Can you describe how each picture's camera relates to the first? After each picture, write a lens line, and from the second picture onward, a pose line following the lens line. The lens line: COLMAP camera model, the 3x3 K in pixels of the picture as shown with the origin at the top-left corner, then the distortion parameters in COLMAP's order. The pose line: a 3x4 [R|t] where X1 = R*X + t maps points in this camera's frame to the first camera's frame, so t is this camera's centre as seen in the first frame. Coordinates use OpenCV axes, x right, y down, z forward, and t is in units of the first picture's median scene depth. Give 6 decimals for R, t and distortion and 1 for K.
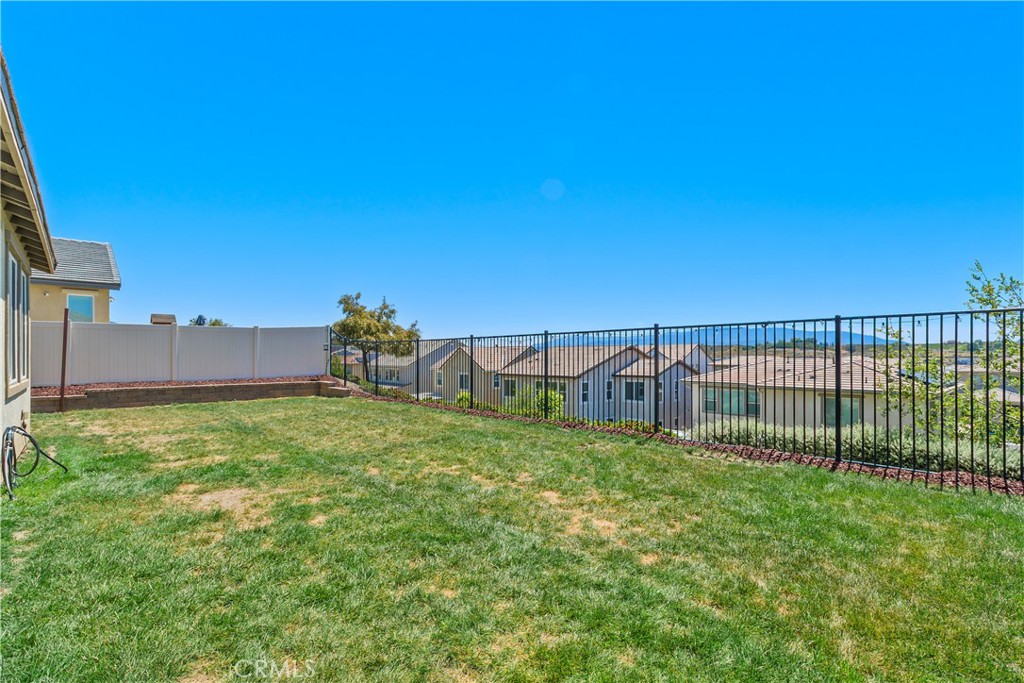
lens RADIAL K [[476.8, 0, 512.4], [0, 476.8, 356.2], [0, 0, 1]] dist [0.000420, 0.000044]
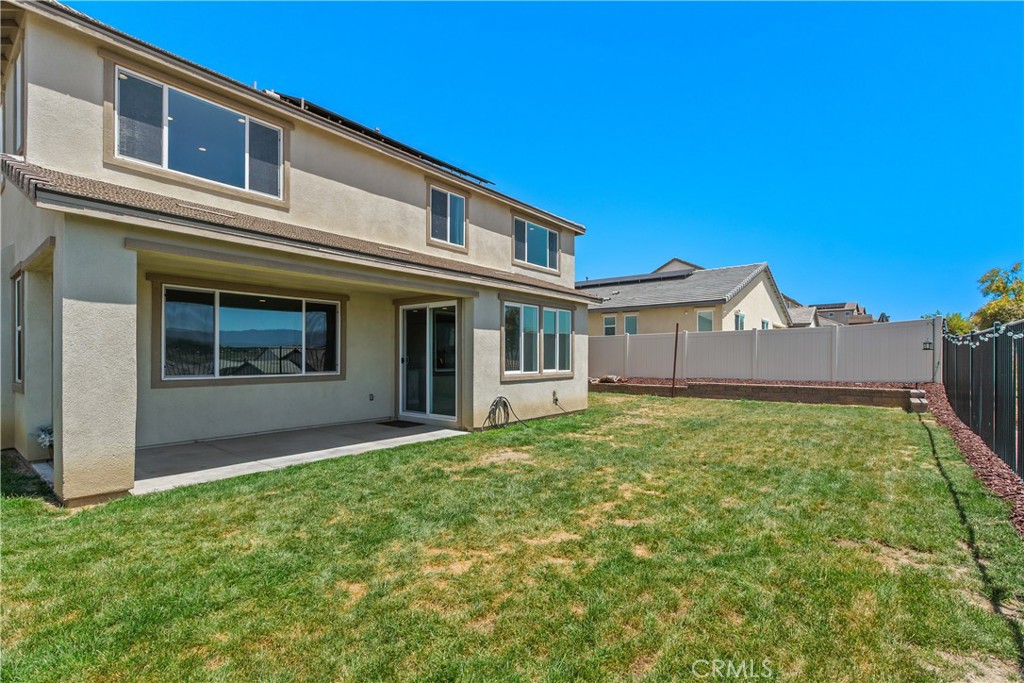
lens RADIAL K [[465.9, 0, 511.0], [0, 465.9, 334.9], [0, 0, 1]] dist [0.000399, -0.000047]
pose [[0.173626, -0.045219, -0.983773, 0.302762], [-0.000313, 0.998943, -0.045971, -0.002546], [0.984812, 0.008290, 0.173429, 0.285089]]
